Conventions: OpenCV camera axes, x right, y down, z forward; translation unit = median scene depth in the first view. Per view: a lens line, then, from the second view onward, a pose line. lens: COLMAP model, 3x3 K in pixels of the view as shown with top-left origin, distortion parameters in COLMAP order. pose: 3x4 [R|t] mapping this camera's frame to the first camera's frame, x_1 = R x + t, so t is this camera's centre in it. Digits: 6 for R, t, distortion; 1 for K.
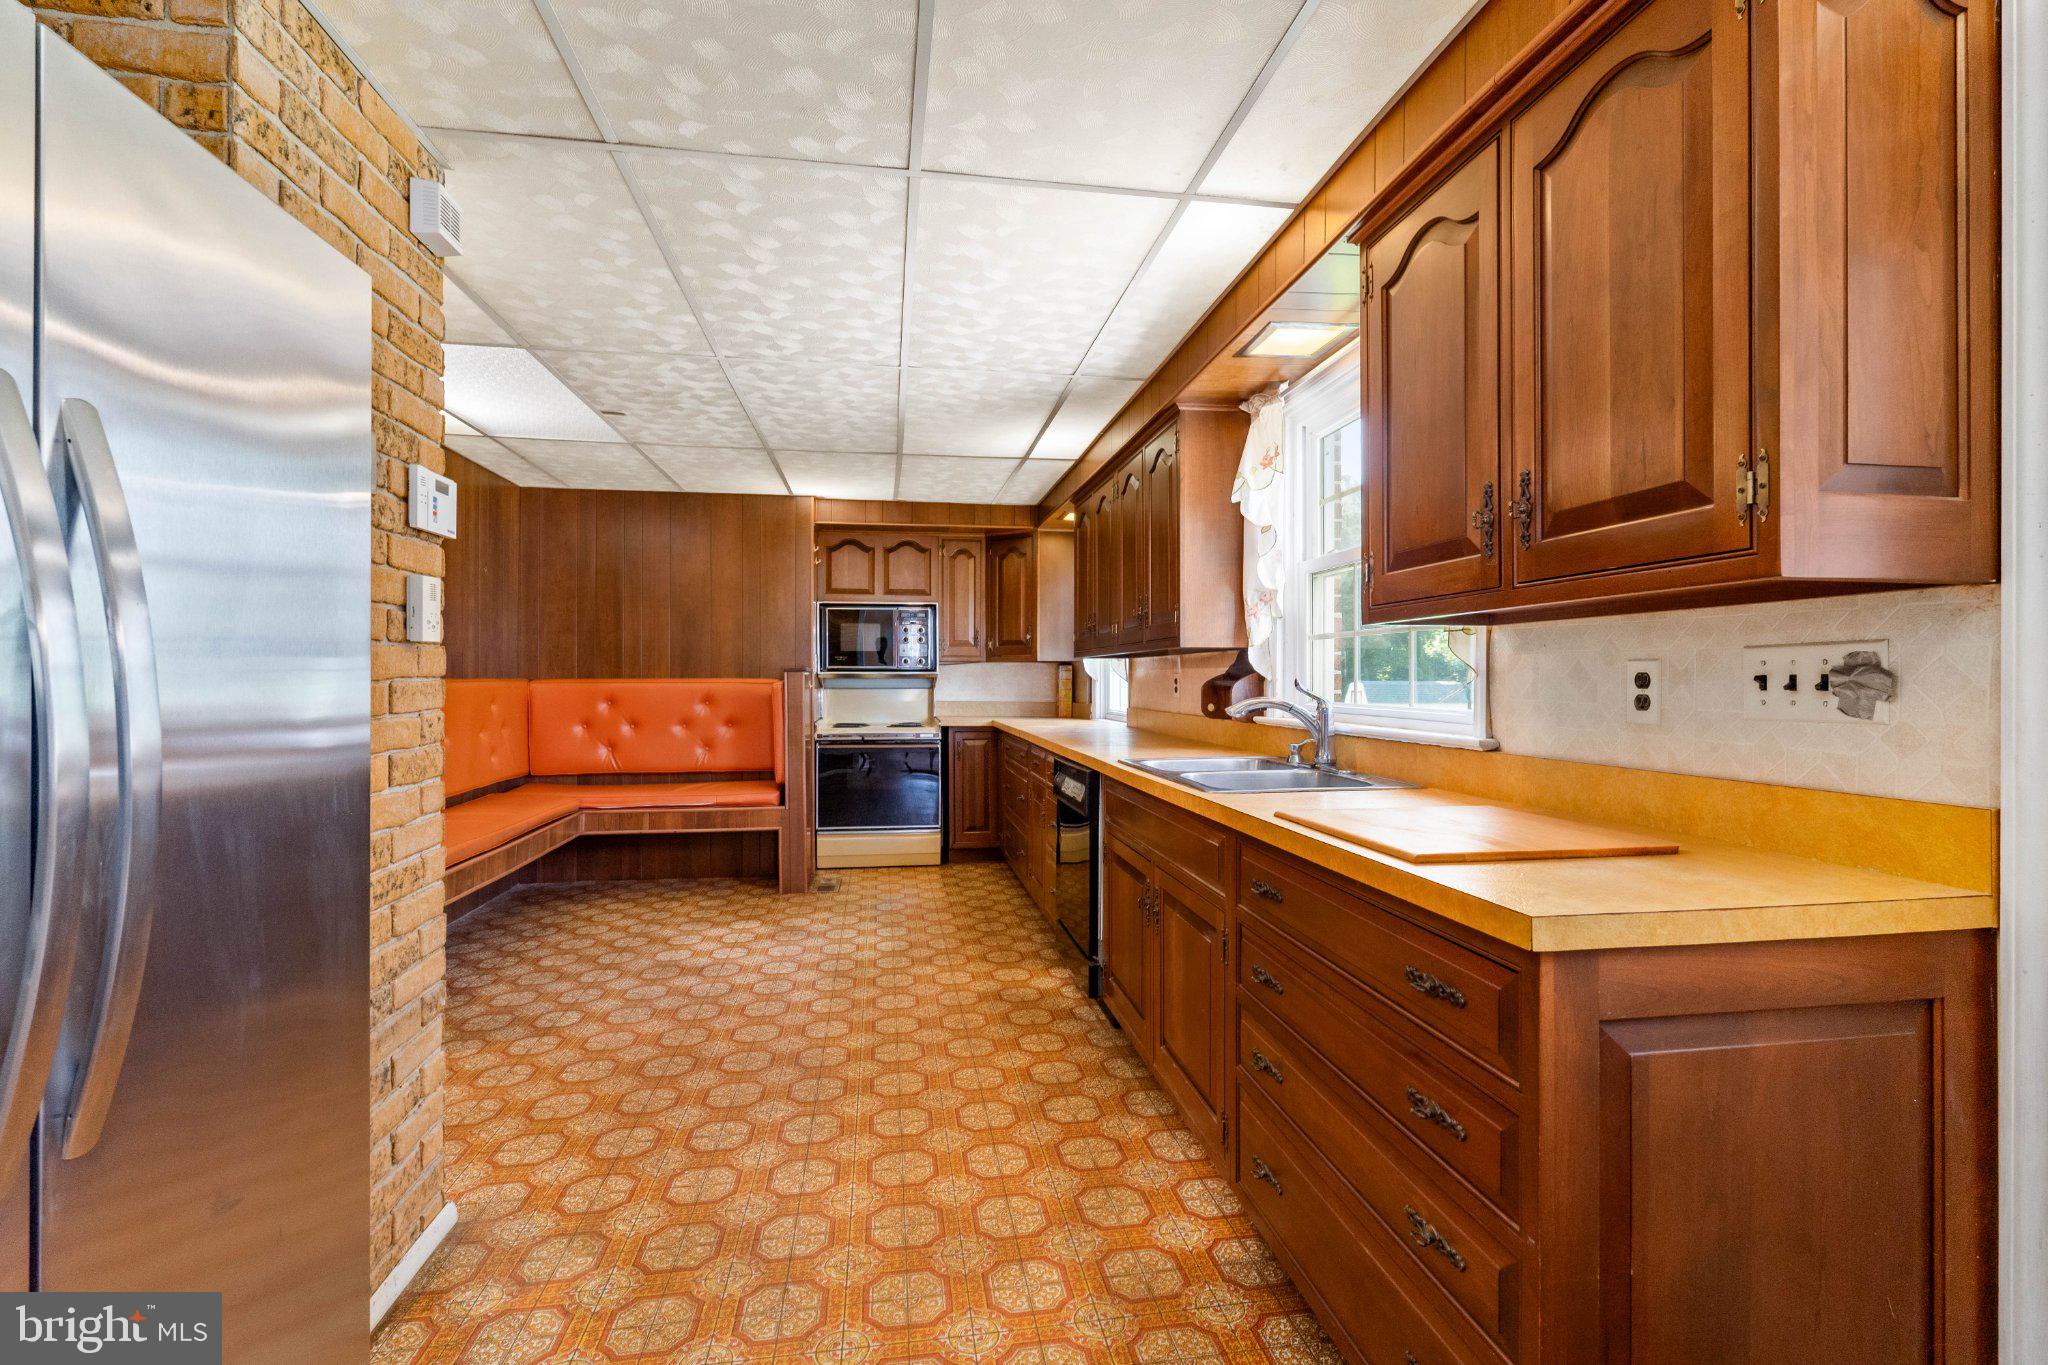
lens RADIAL K [[901.7, 0, 1024.1], [0, 901.7, 666.6], [0, 0, 1]] dist [-0.000531, -0.000321]
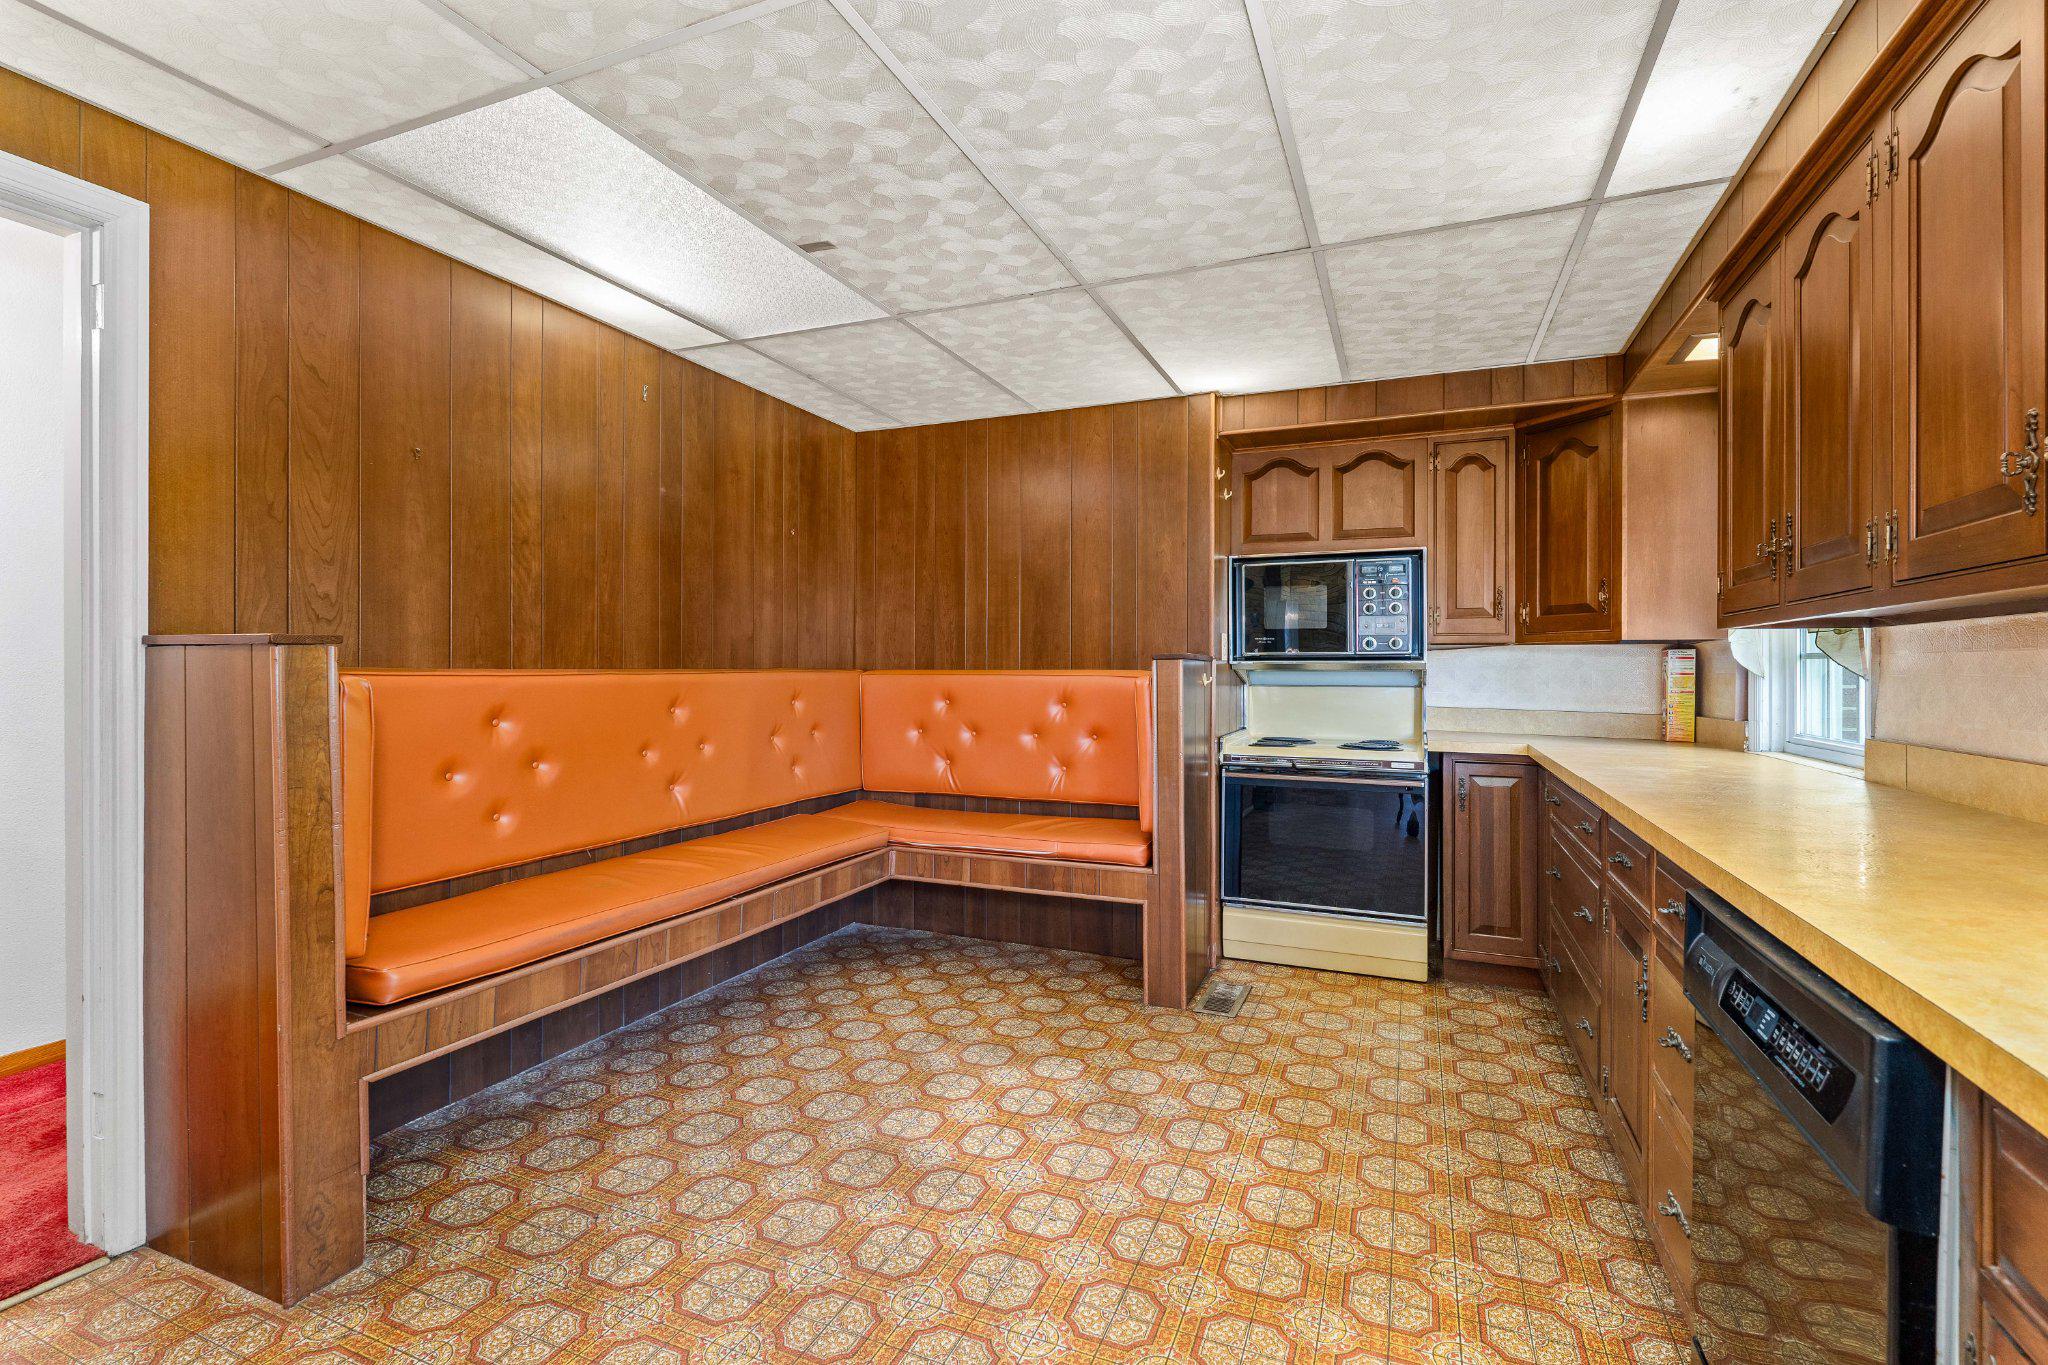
lens RADIAL K [[901.7, 0, 1024.1], [0, 901.7, 666.6], [0, 0, 1]] dist [-0.000531, -0.000321]
pose [[0.844410, 0.000795, -0.535696, 0.001754], [0.003175, 0.999974, 0.006488, 0.006137], [0.535688, -0.007179, 0.844386, 0.405512]]
